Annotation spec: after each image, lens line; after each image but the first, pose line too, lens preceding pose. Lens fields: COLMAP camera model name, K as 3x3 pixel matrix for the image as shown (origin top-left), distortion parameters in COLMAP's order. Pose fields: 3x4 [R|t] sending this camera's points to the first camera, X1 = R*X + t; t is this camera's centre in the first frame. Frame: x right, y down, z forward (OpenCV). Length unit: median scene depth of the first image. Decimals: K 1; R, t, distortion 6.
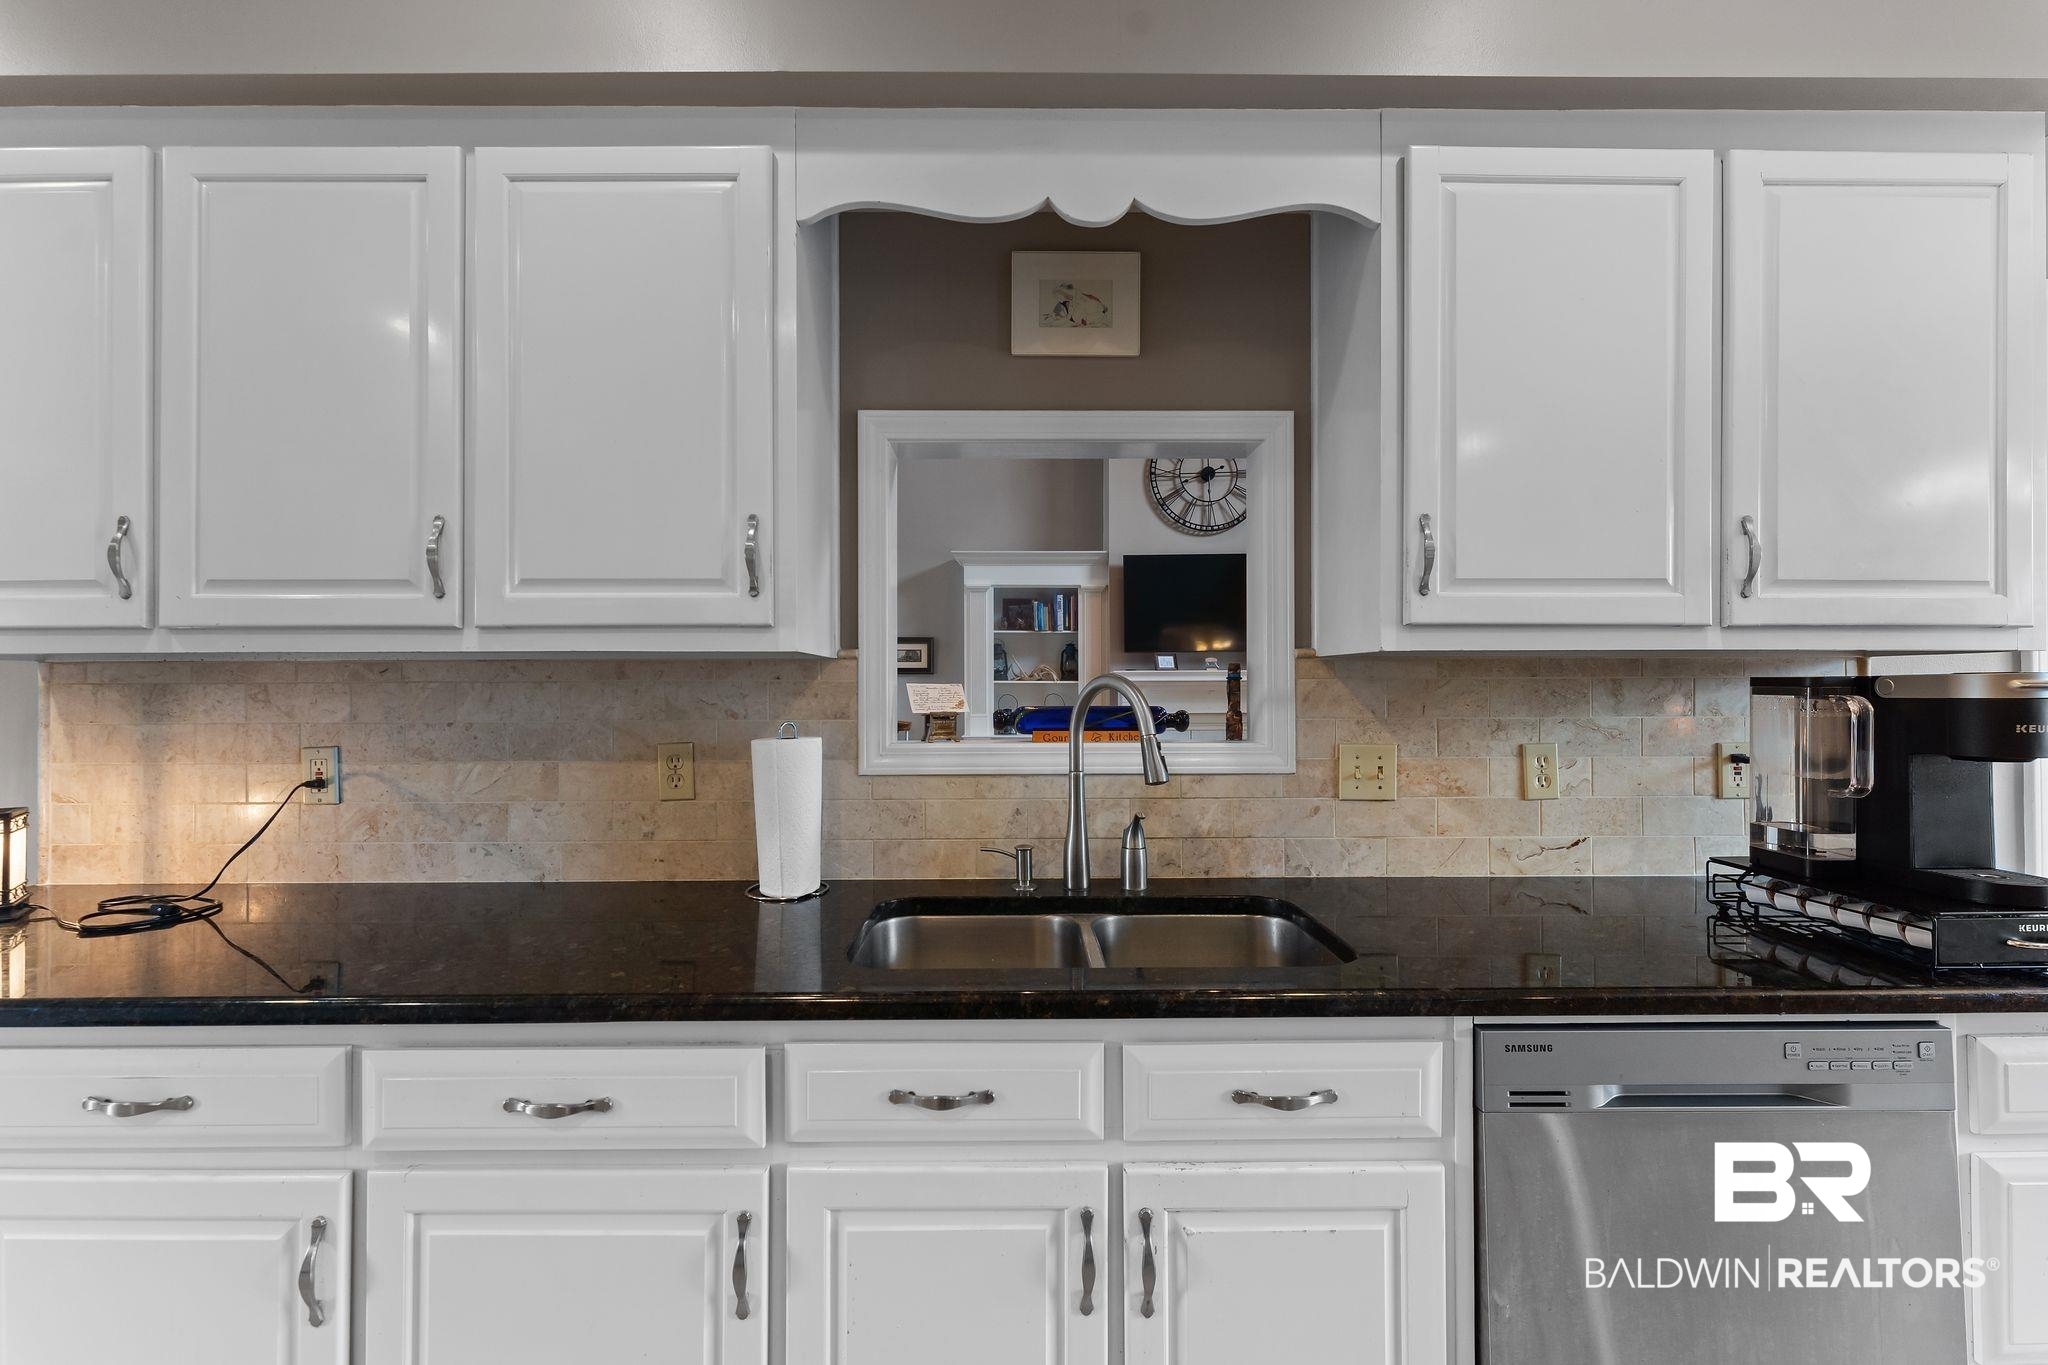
lens RADIAL K [[835.7, 0, 1032.5], [0, 835.7, 679.6], [0, 0, 1]] dist [0.003020, -0.000537]
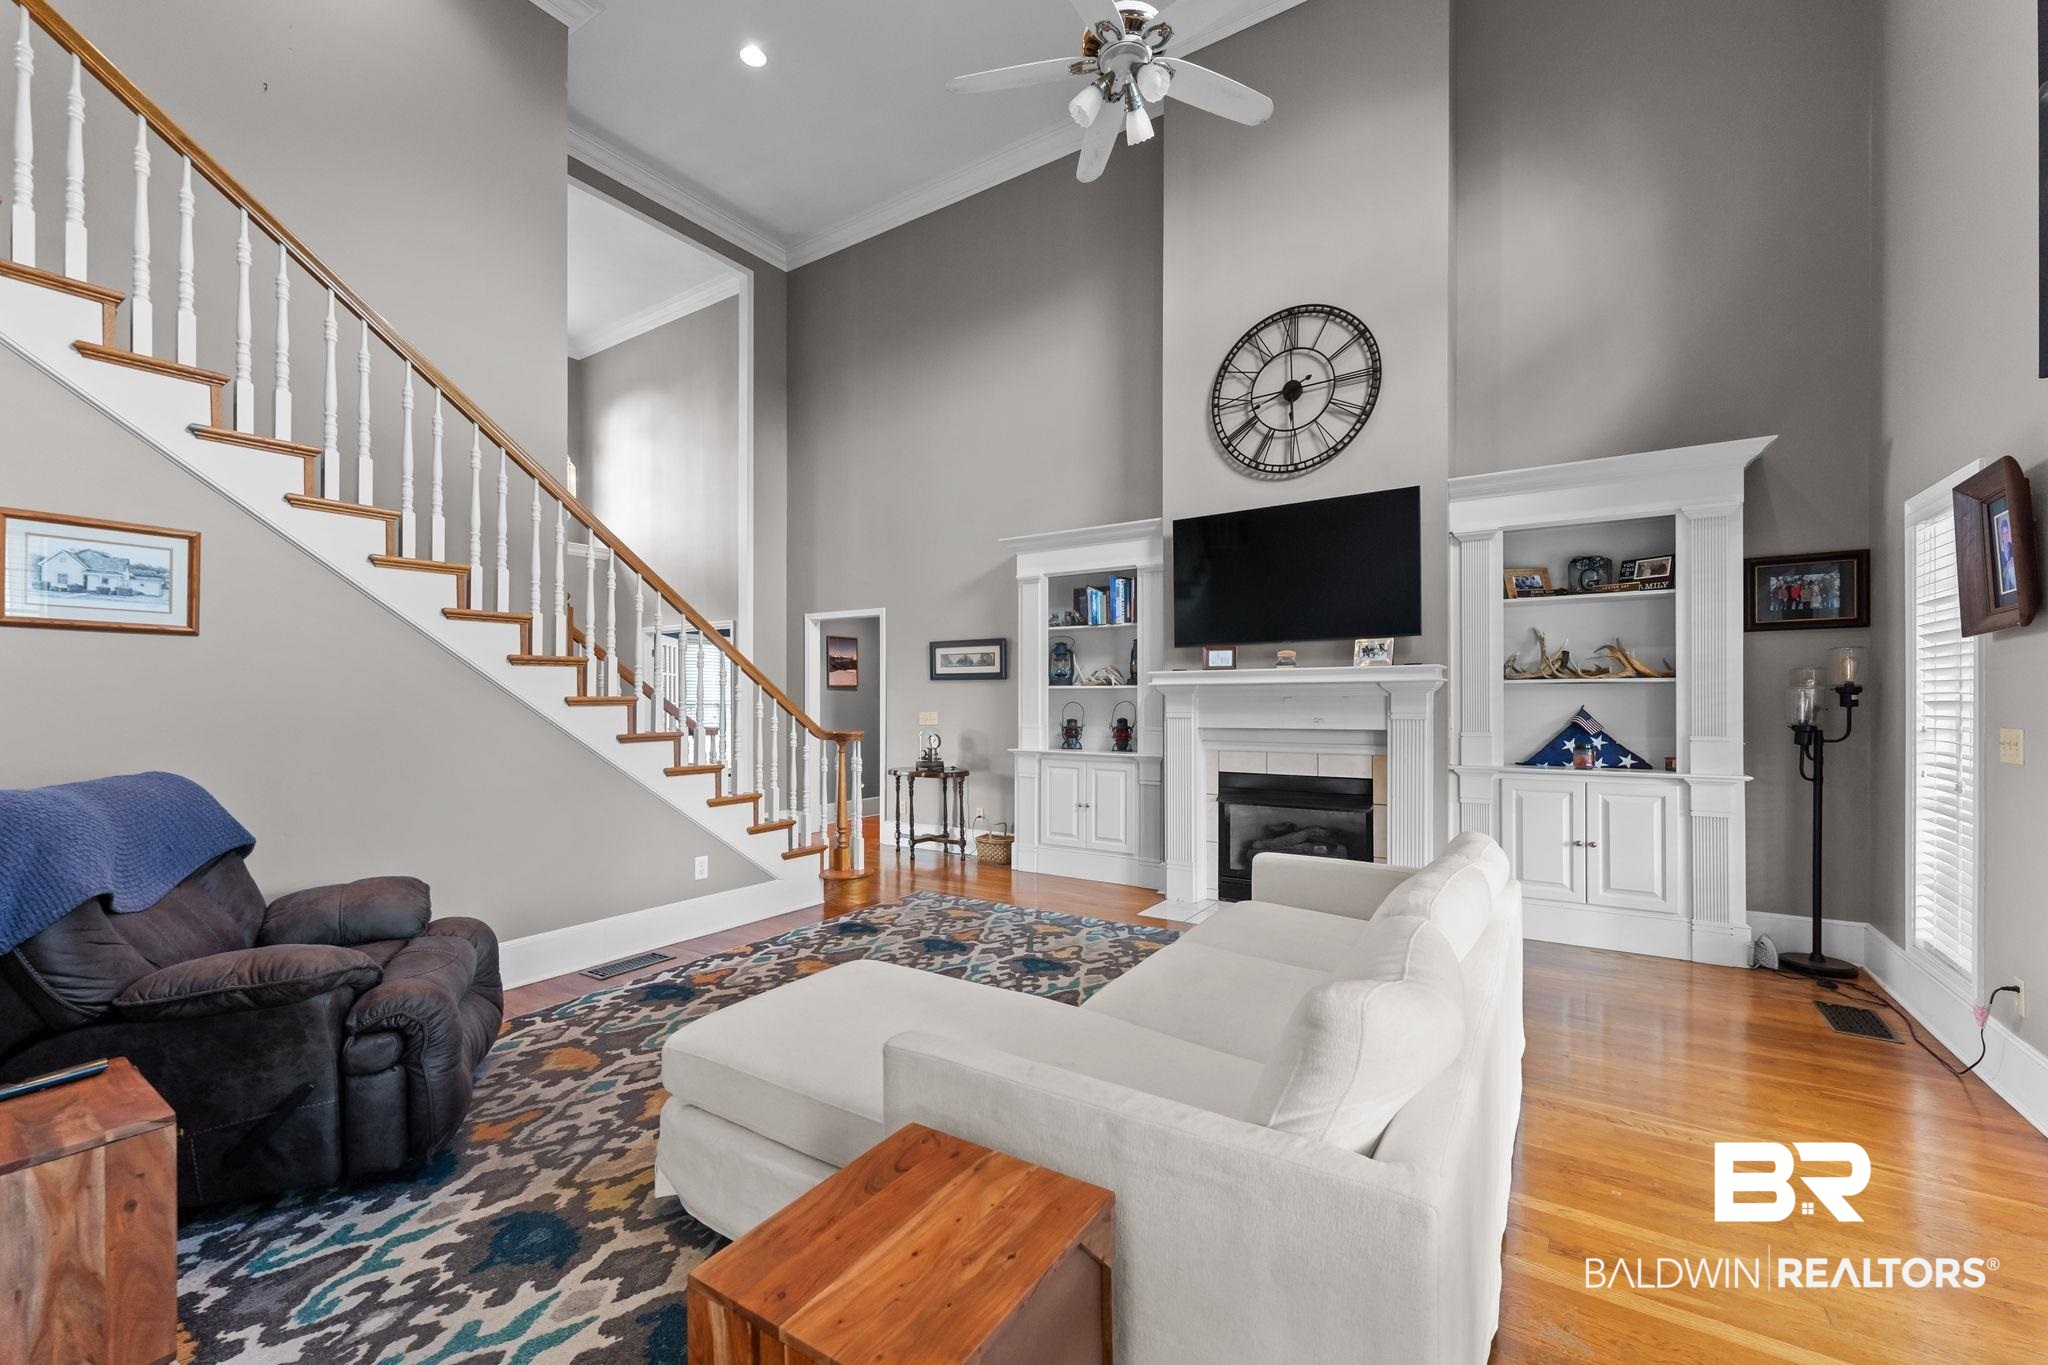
lens RADIAL K [[835.7, 0, 1005.5], [0, 835.7, 704.9], [0, 0, 1]] dist [0.003020, -0.000537]
pose [[0.823056, 0.003774, -0.567948, 0.412357], [0.009243, 0.999757, 0.020037, 0.003172], [0.567885, -0.021741, 0.822820, 0.276356]]
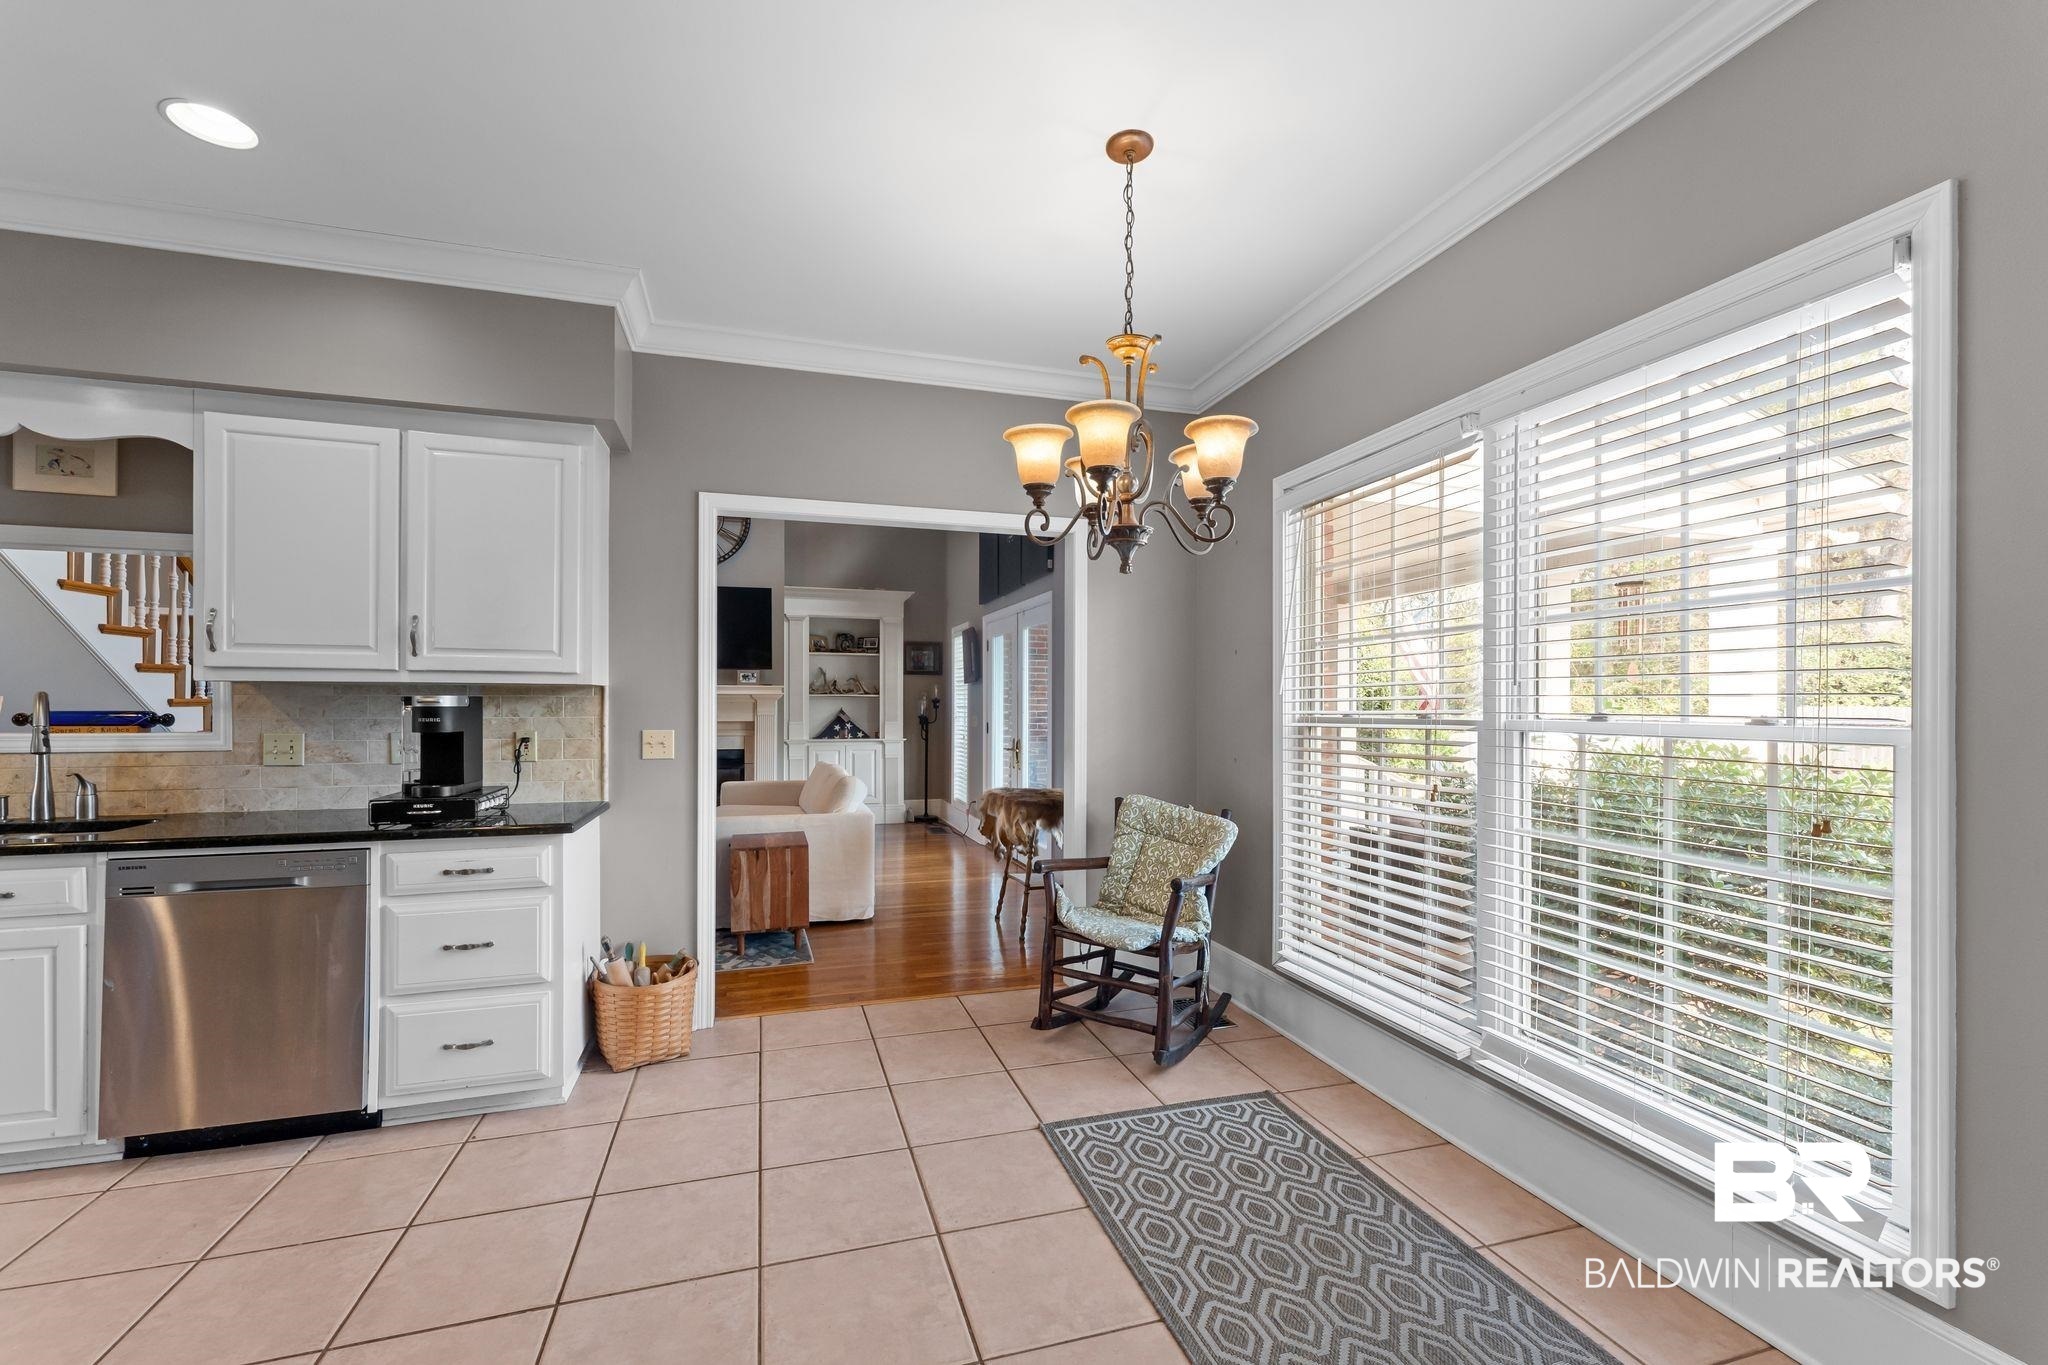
lens RADIAL K [[835.7, 0, 1020.3], [0, 835.7, 697.6], [0, 0, 1]] dist [0.003020, -0.000537]
pose [[0.958521, 0.007033, 0.284934, 0.310209], [-0.008999, 0.999944, 0.005591, -0.004363], [-0.284878, -0.007923, 0.958531, -0.245992]]
